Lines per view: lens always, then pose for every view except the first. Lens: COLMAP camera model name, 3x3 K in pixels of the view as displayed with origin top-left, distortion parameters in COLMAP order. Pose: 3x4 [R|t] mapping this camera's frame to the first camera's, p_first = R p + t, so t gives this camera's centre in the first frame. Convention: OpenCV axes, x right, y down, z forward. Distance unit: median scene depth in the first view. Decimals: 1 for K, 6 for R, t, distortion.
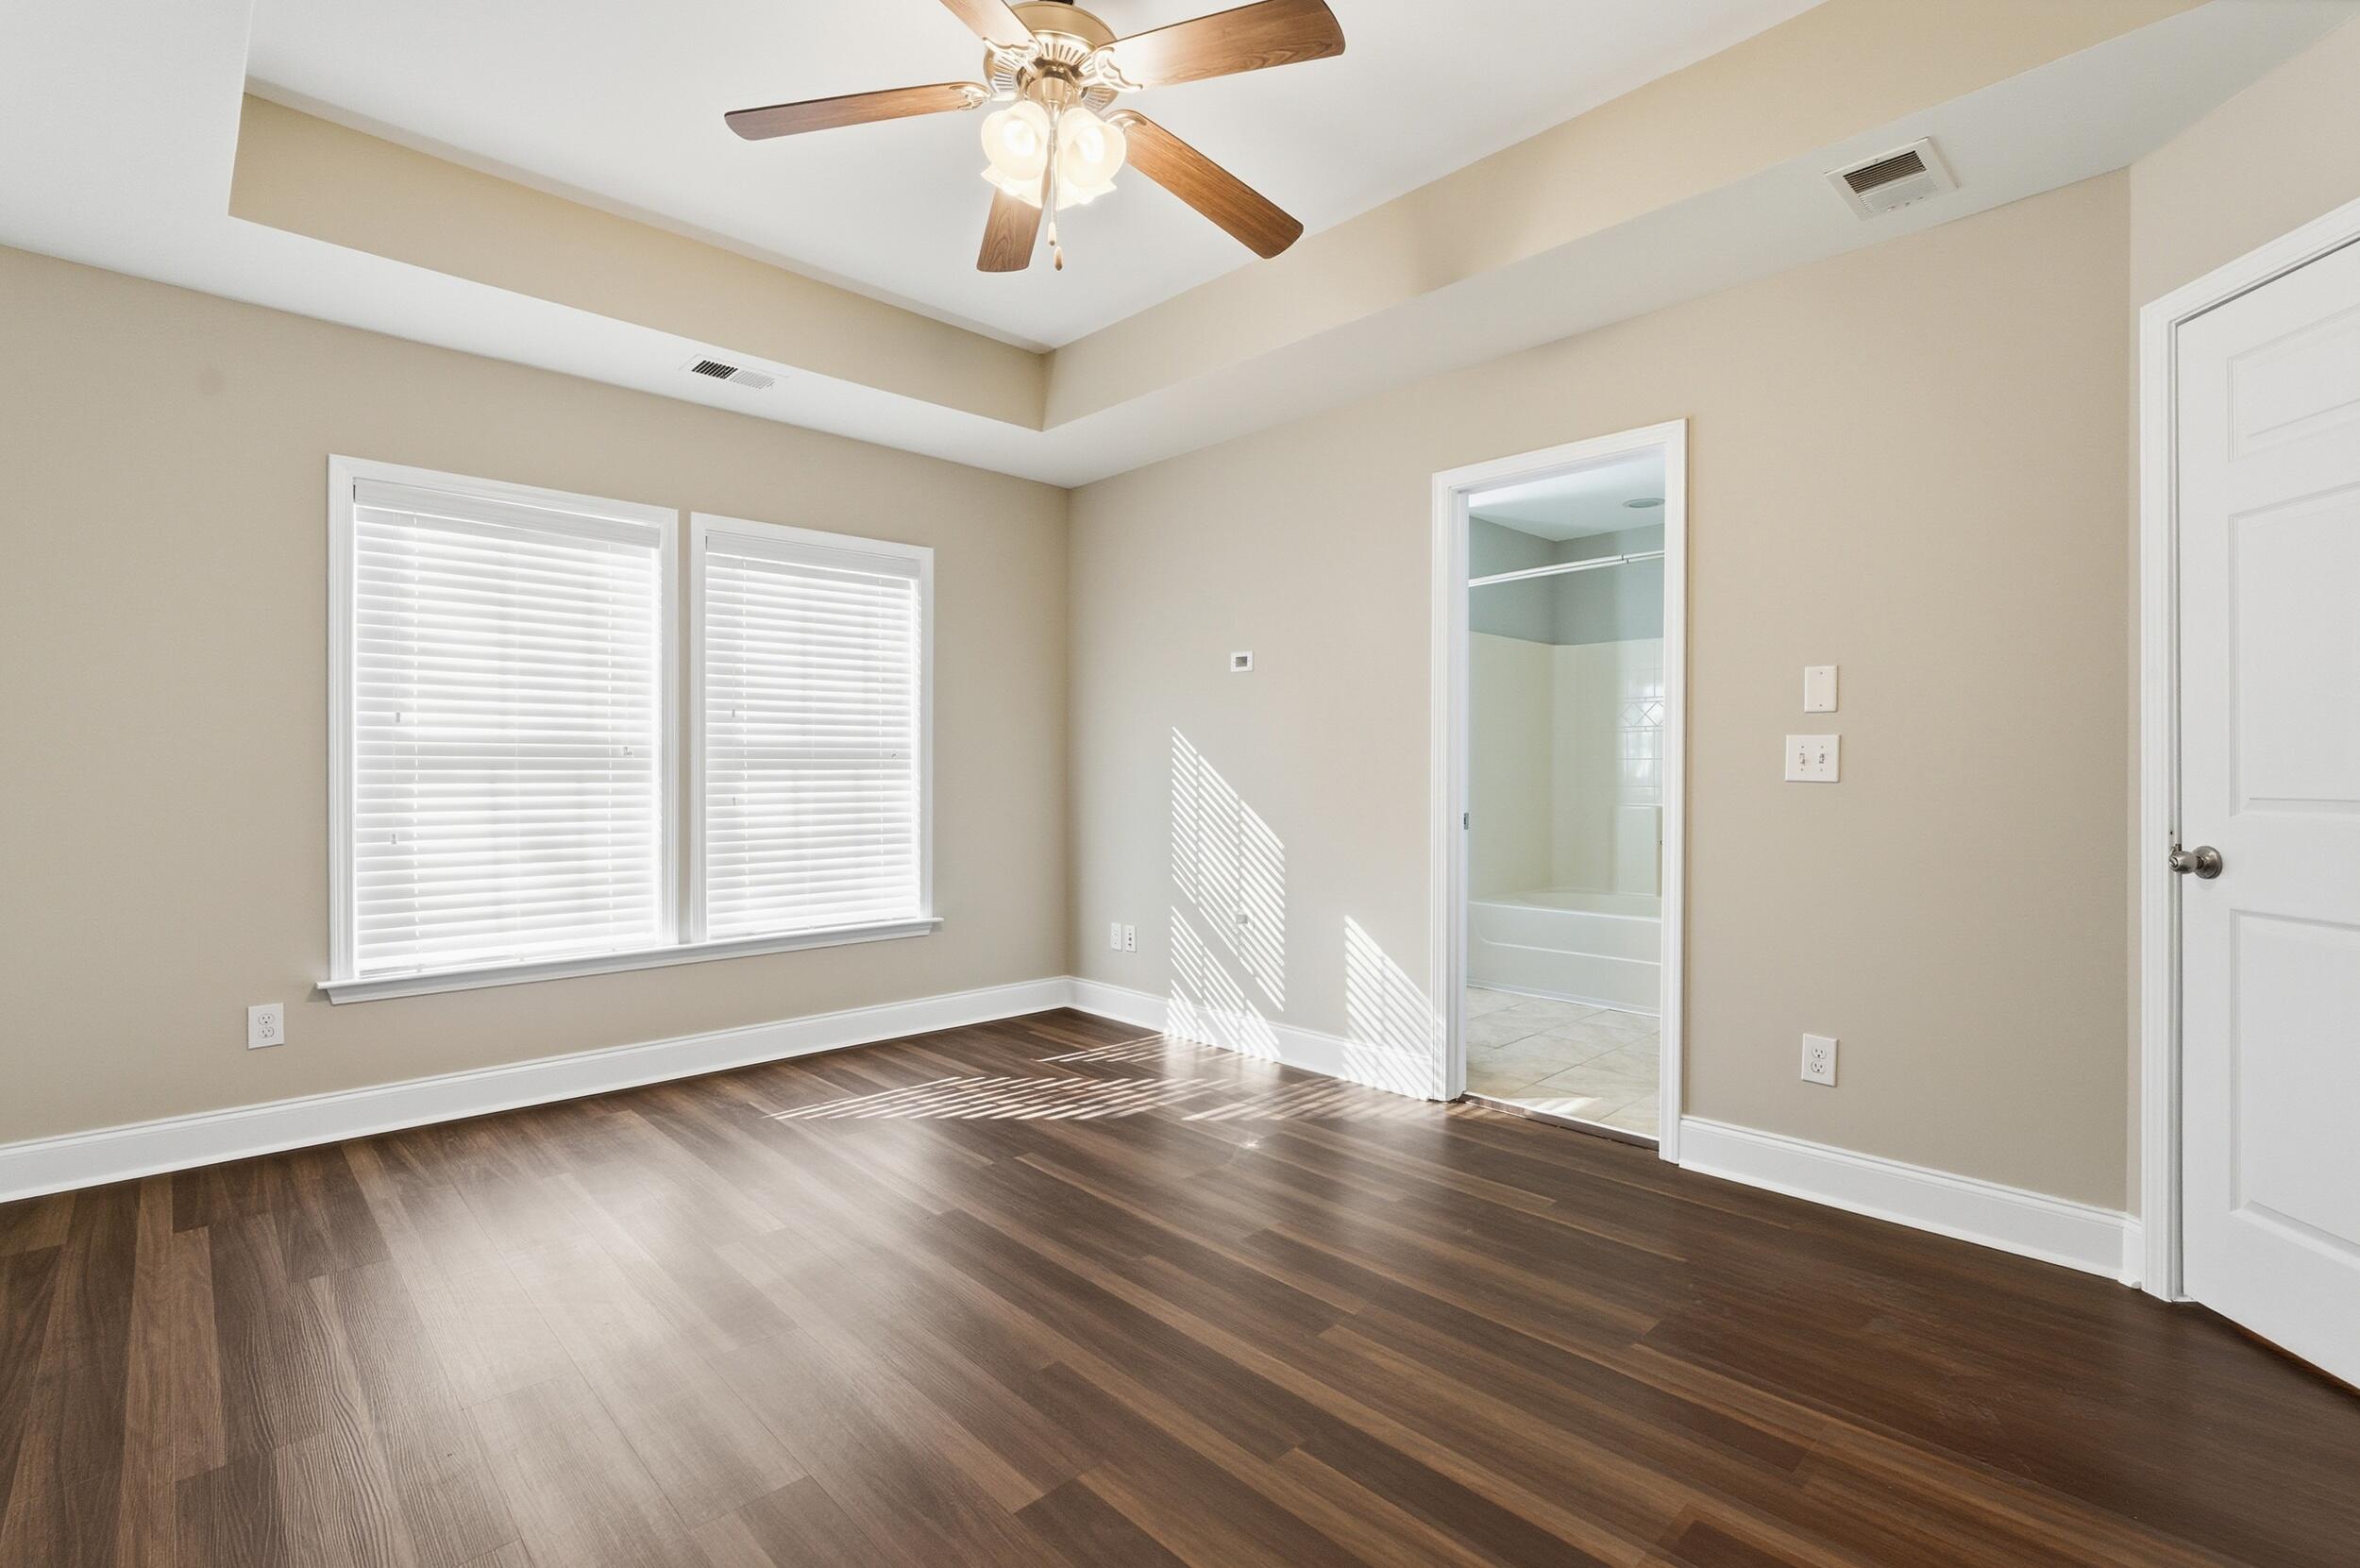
lens RADIAL K [[1058.3, 0, 1176.3], [0, 1058.3, 772.8], [0, 0, 1]] dist [-0.009126, 0.002414]
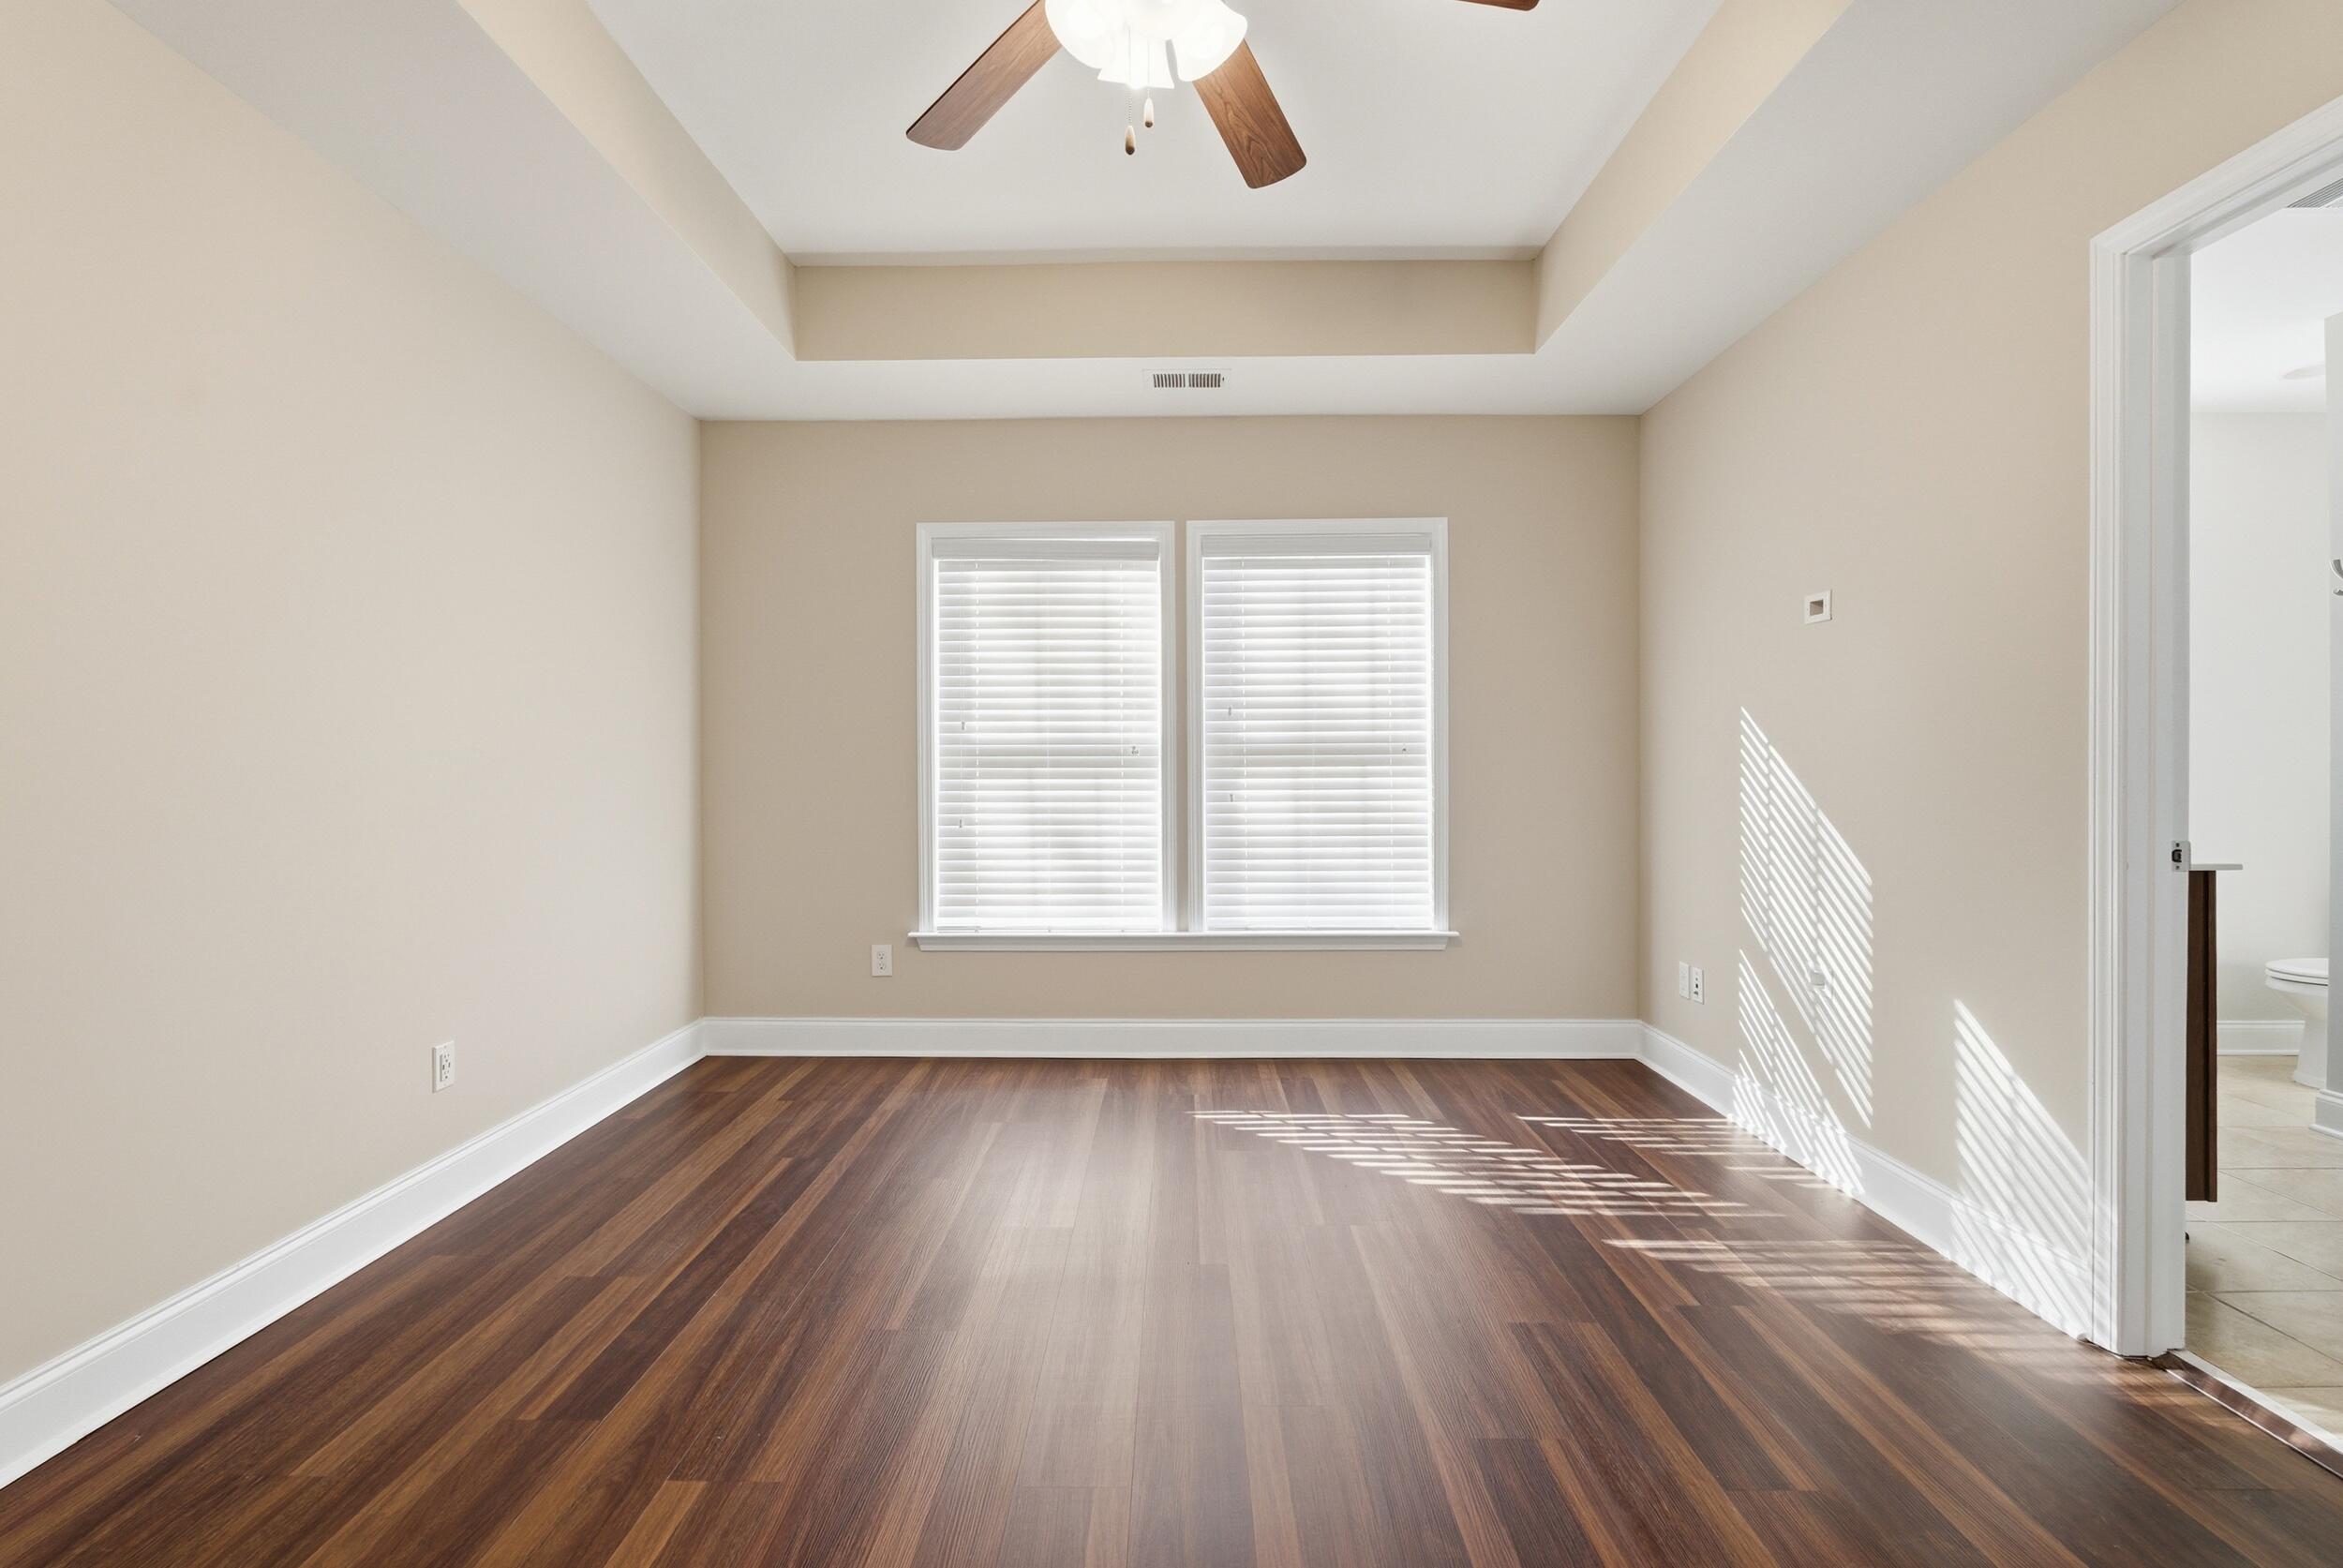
lens RADIAL K [[1050.7, 0, 1166.6], [0, 1050.7, 780.5], [0, 0, 1]] dist [-0.009126, 0.002414]
pose [[0.720256, 0.005500, -0.693687, 0.259863], [0.002526, 0.999941, 0.010551, -0.000716], [0.693704, -0.009352, 0.720200, 0.241369]]
